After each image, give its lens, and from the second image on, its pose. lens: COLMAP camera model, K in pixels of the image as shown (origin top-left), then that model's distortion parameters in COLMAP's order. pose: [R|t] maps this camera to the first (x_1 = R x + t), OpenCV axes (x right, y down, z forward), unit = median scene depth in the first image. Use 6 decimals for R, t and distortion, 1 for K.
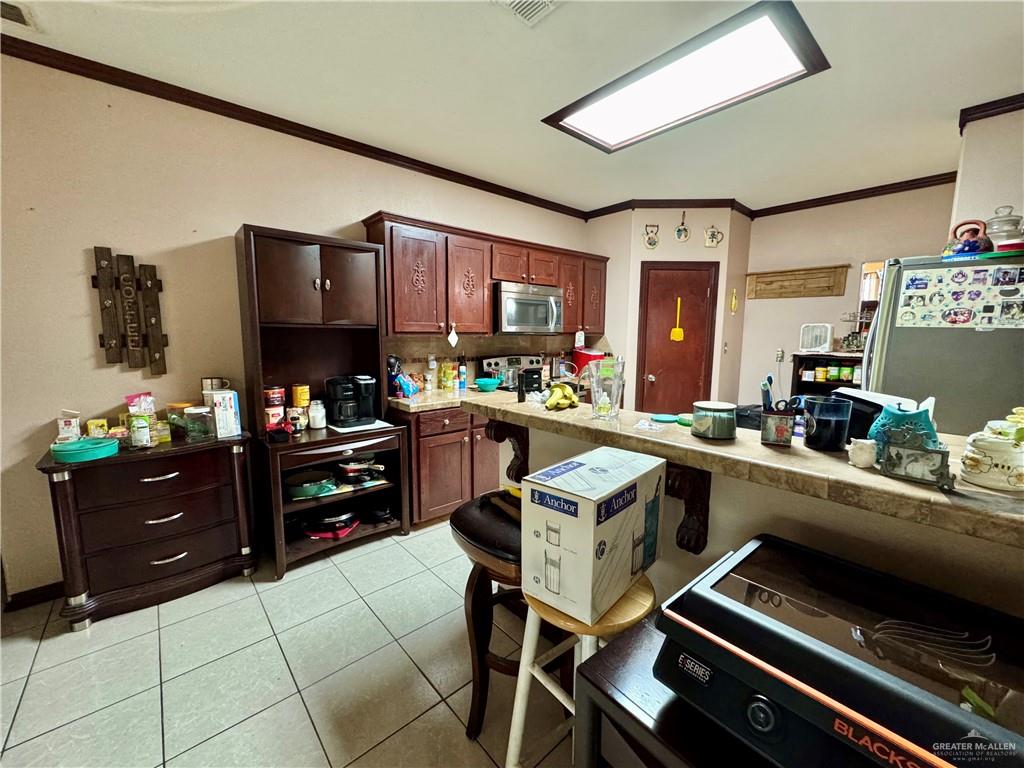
lens RADIAL K [[410.4, 0, 510.6], [0, 410.4, 387.5], [0, 0, 1]] dist [-0.002713, -0.001200]
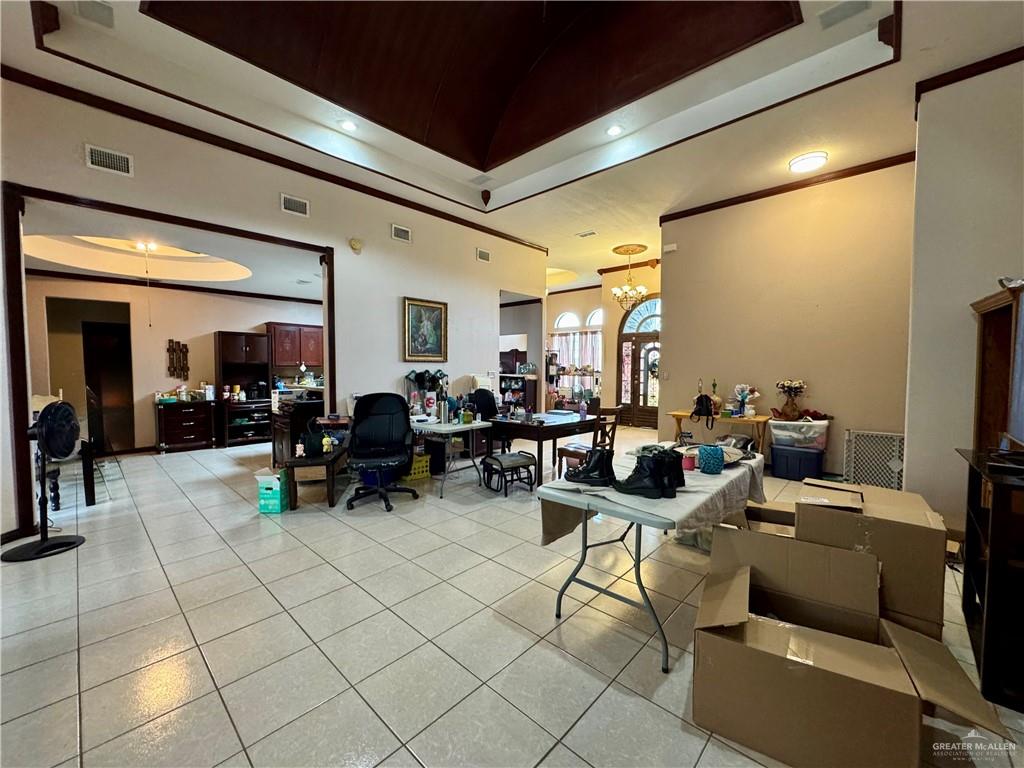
lens RADIAL K [[410.4, 0, 515.0], [0, 410.4, 378.3], [0, 0, 1]] dist [-0.002713, -0.001200]
pose [[0.993915, -0.010142, 0.109678, 1.156391], [0.021467, 0.994494, -0.102574, 0.301227], [-0.108034, 0.104305, 0.988660, -2.133519]]
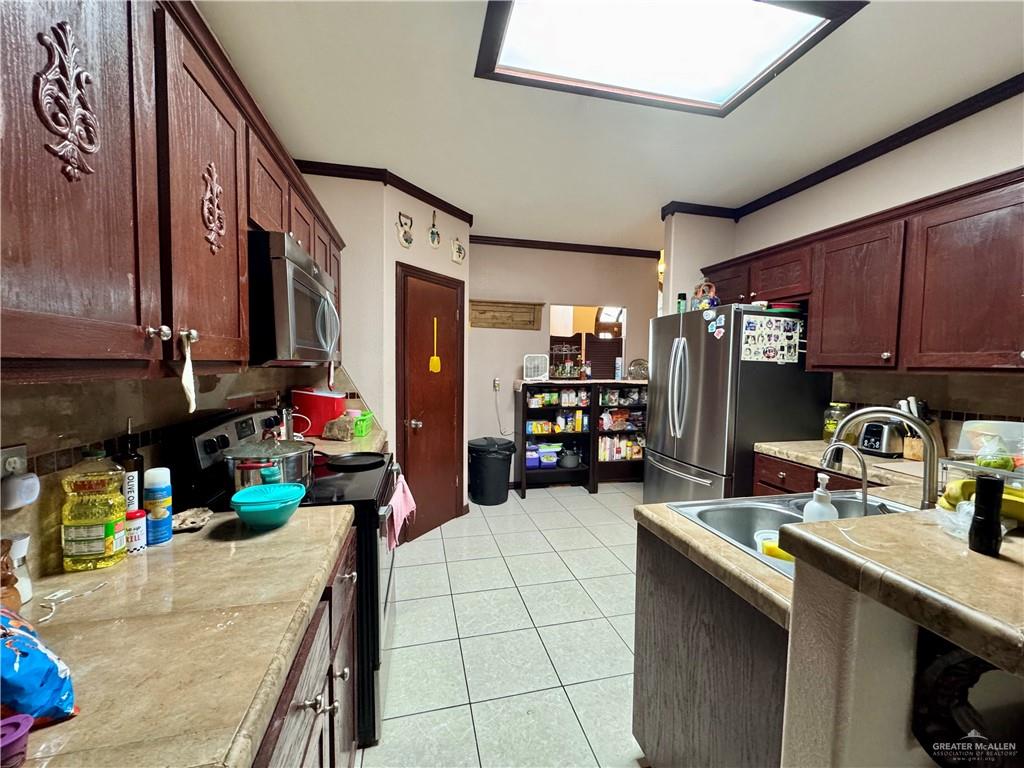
lens RADIAL K [[410.4, 0, 512.5], [0, 410.4, 383.2], [0, 0, 1]] dist [-0.002713, -0.001200]
pose [[0.463332, -0.041999, 0.885189, -0.385745], [0.108094, 0.994096, -0.009414, -0.123744], [-0.879568, 0.100045, 0.465136, 0.901948]]
